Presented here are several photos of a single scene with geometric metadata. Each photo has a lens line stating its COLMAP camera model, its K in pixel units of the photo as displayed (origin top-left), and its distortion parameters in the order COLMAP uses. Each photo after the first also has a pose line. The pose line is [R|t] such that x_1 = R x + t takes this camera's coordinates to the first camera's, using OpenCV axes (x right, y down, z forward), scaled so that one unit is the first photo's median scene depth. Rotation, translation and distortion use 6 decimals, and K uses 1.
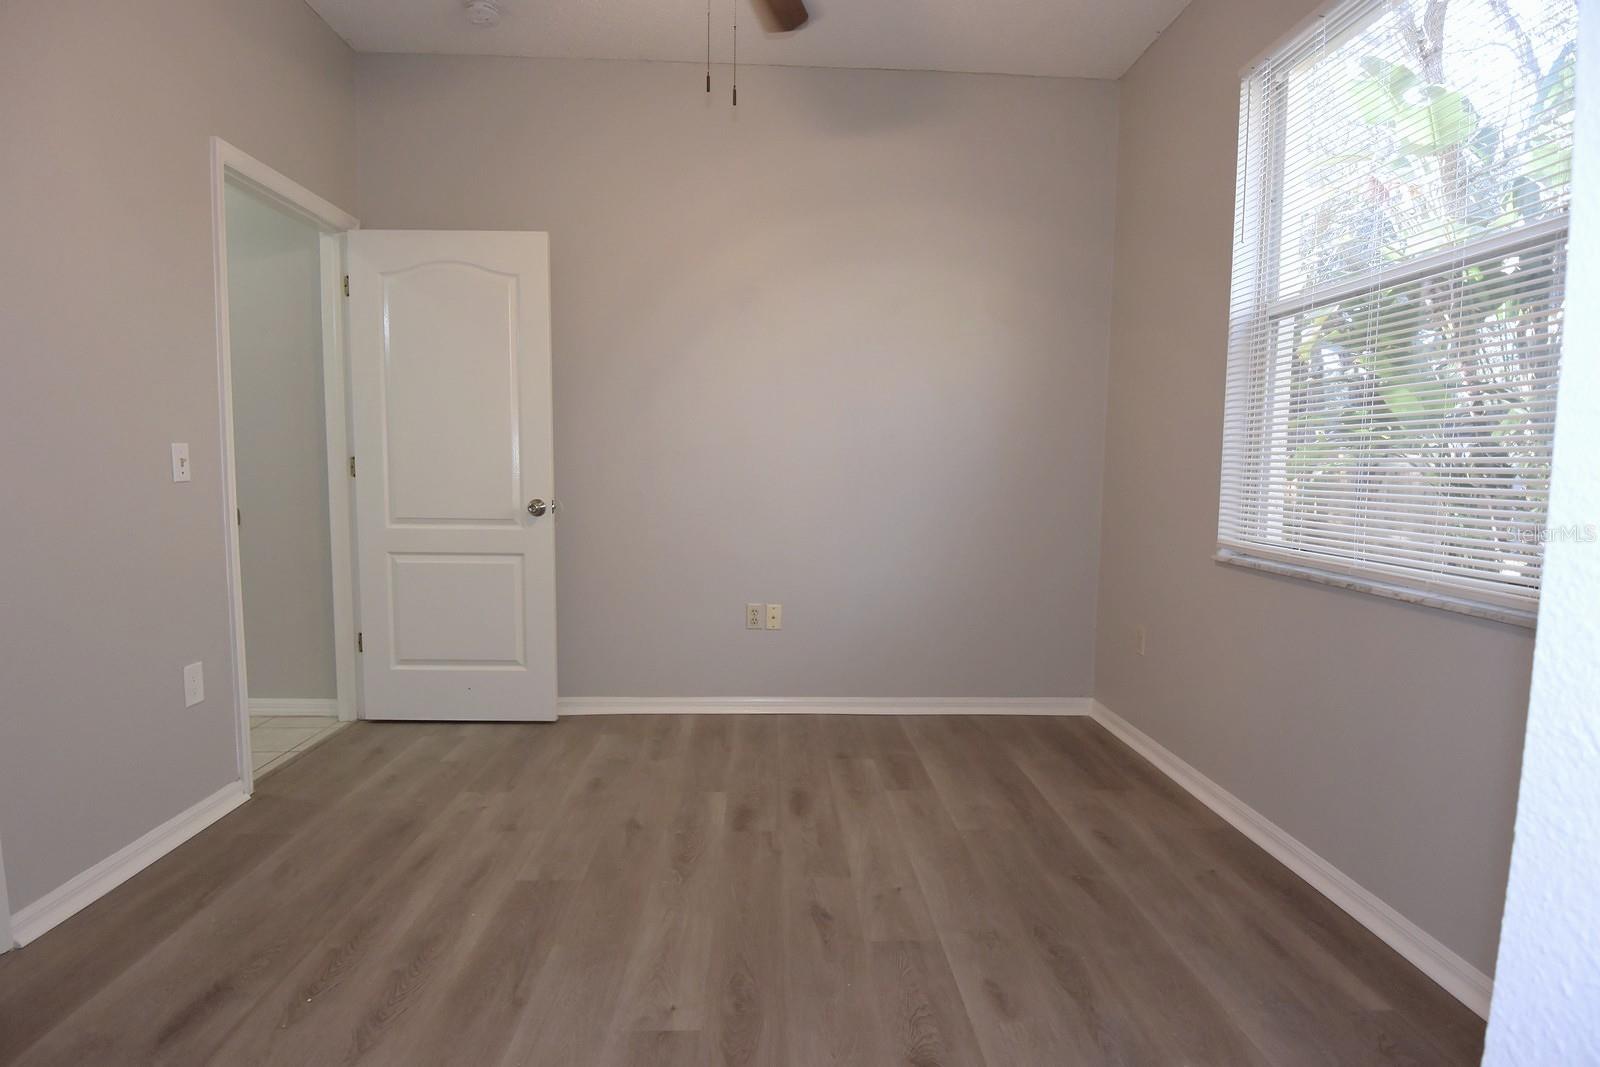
lens RADIAL K [[838.8, 0, 795.0], [0, 838.8, 543.9], [0, 0, 1]] dist [-0.003336, -0.022156]
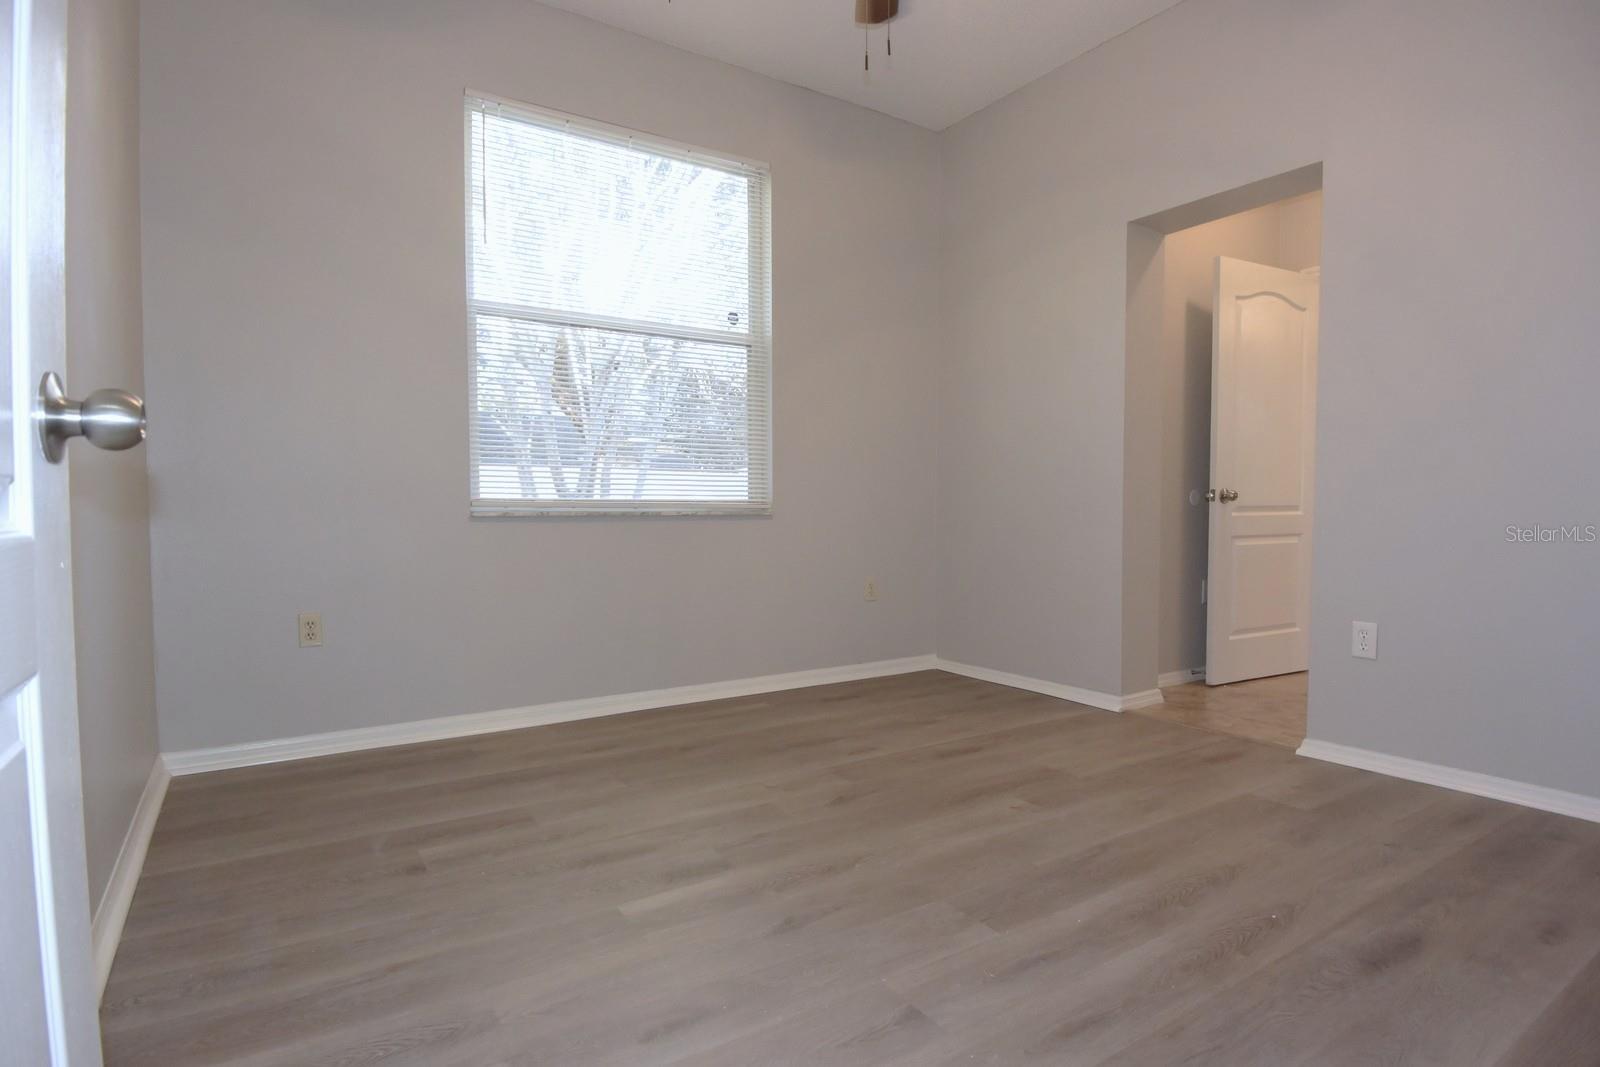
lens RADIAL K [[838.8, 0, 818.5], [0, 838.8, 515.6], [0, 0, 1]] dist [-0.003336, -0.022156]
pose [[-0.524143, -0.022209, 0.851341, -0.796228], [0.077180, 0.994308, 0.073455, -0.033797], [-0.848126, 0.104207, -0.519445, 1.350674]]
